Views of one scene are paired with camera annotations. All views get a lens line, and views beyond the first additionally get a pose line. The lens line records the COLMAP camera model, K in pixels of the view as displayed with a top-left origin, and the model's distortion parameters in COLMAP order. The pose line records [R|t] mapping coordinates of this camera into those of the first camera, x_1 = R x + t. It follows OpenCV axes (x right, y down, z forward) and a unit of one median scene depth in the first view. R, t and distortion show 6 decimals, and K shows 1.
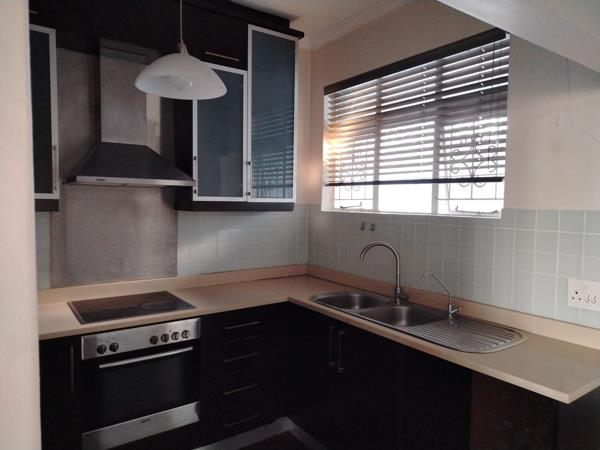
lens RADIAL K [[414.5, 0, 298.5], [0, 414.5, 226.6], [0, 0, 1]] dist [0.069804, -0.083518]
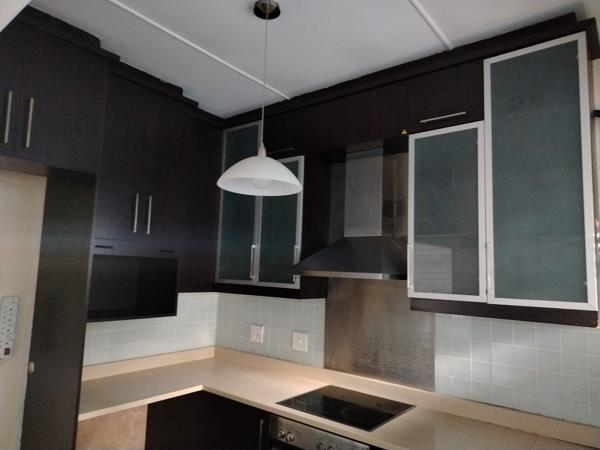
lens RADIAL K [[416.8, 0, 298.2], [0, 416.8, 226.7], [0, 0, 1]] dist [0.065665, -0.074890]
pose [[0.266624, -0.105993, -0.957955, 0.454407], [-0.088224, 0.987077, -0.133770, -0.063328], [0.959754, 0.120181, 0.253827, 0.516947]]
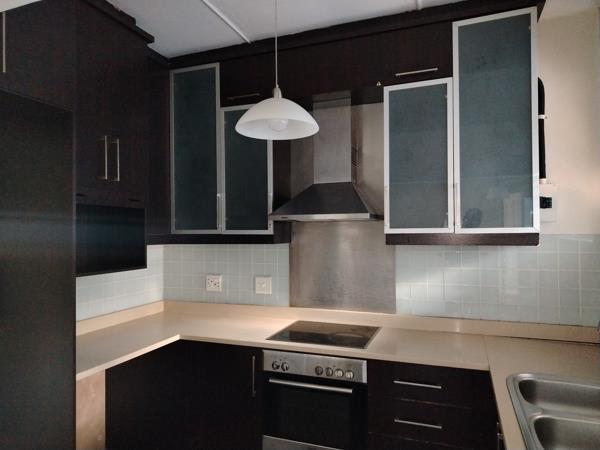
lens RADIAL K [[416.8, 0, 298.2], [0, 416.8, 226.7], [0, 0, 1]] dist [0.065665, -0.074890]
pose [[0.548158, -0.027225, -0.835931, 0.390243], [-0.031709, 0.998075, -0.053299, -0.019305], [0.835773, 0.055723, 0.546240, 0.295014]]
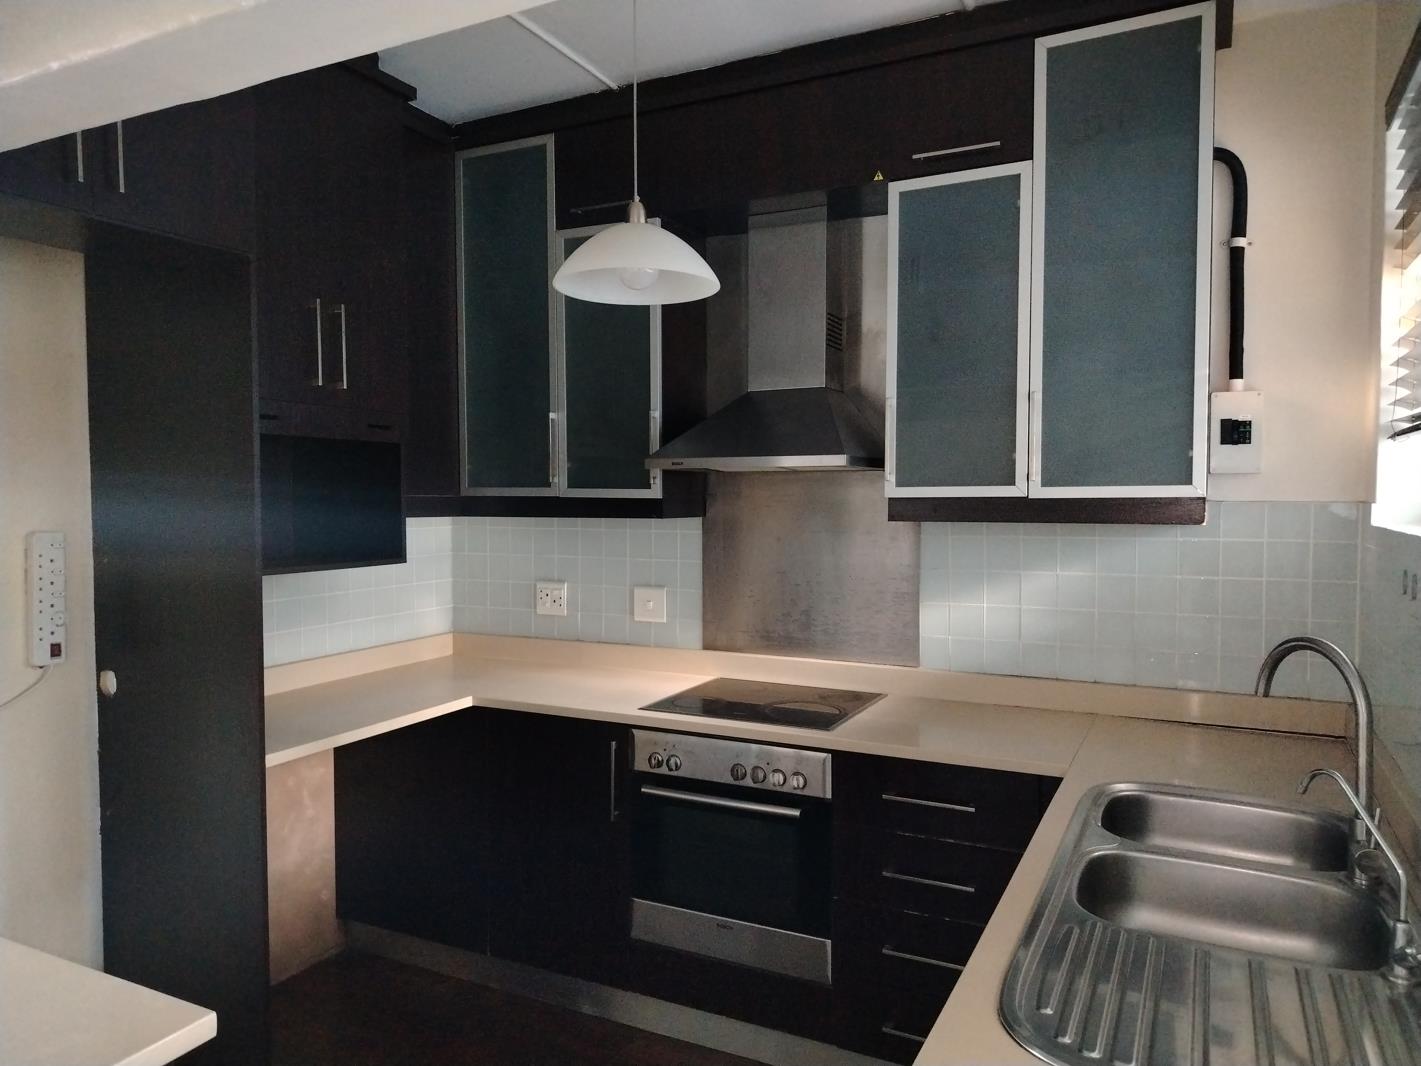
lens RADIAL K [[981.7, 0, 706.8], [0, 981.7, 536.8], [0, 0, 1]] dist [0.069804, -0.083518]
pose [[0.460494, 0.023765, -0.887344, 0.544157], [-0.043182, 0.999058, 0.004347, -0.014742], [0.886612, 0.036315, 0.461087, 0.316267]]
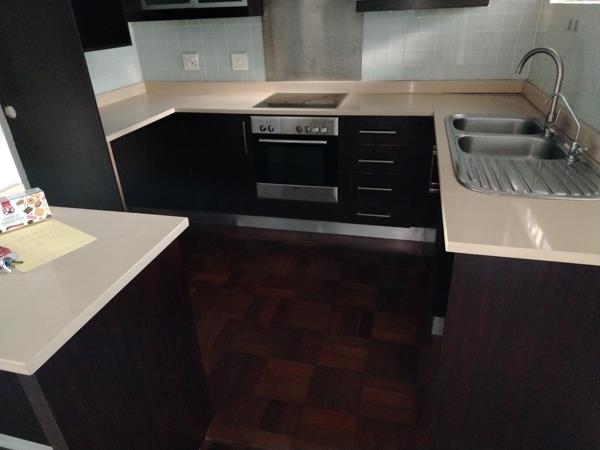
lens RADIAL K [[420.2, 0, 298.7], [0, 420.2, 223.7], [0, 0, 1]] dist [0.042260, -0.041612]
pose [[0.638870, 0.310361, -0.703932, 0.496058], [0.006049, 0.912957, 0.408010, 0.010811], [0.769291, -0.264924, 0.581384, 0.147949]]
